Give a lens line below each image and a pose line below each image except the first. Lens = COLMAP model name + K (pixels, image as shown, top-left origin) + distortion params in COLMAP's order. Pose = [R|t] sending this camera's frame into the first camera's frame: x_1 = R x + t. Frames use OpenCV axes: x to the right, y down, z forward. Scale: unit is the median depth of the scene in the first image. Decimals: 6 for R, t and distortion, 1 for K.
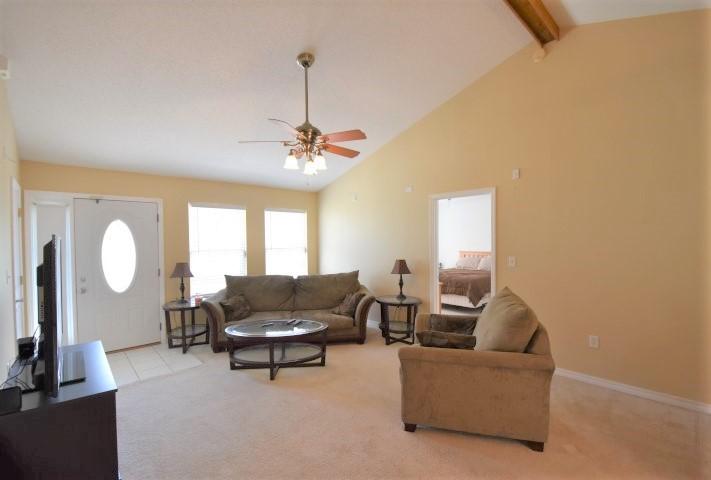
lens RADIAL K [[316.5, 0, 356.3], [0, 316.5, 241.1], [0, 0, 1]] dist [-0.017494, -0.003389]
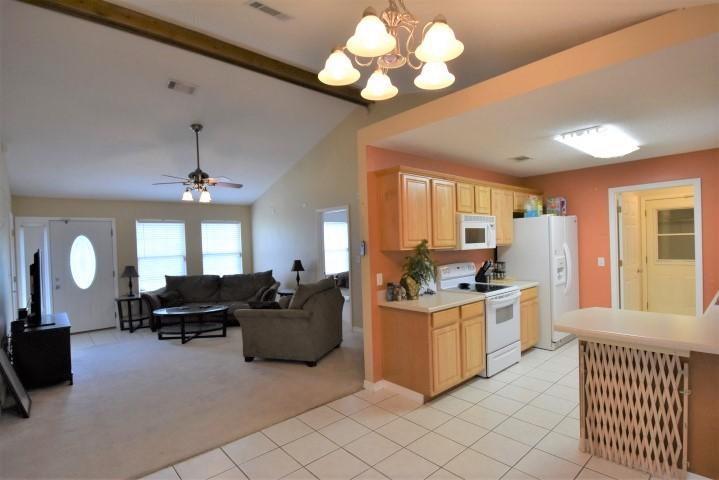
lens RADIAL K [[351.3, 0, 353.5], [0, 351.3, 243.5], [0, 0, 1]] dist [-0.025473, -0.001953]
pose [[0.999531, -0.024422, -0.018466, 0.423627], [0.024335, 0.999692, -0.004906, 0.003410], [0.018581, 0.004454, 0.999817, -0.453878]]
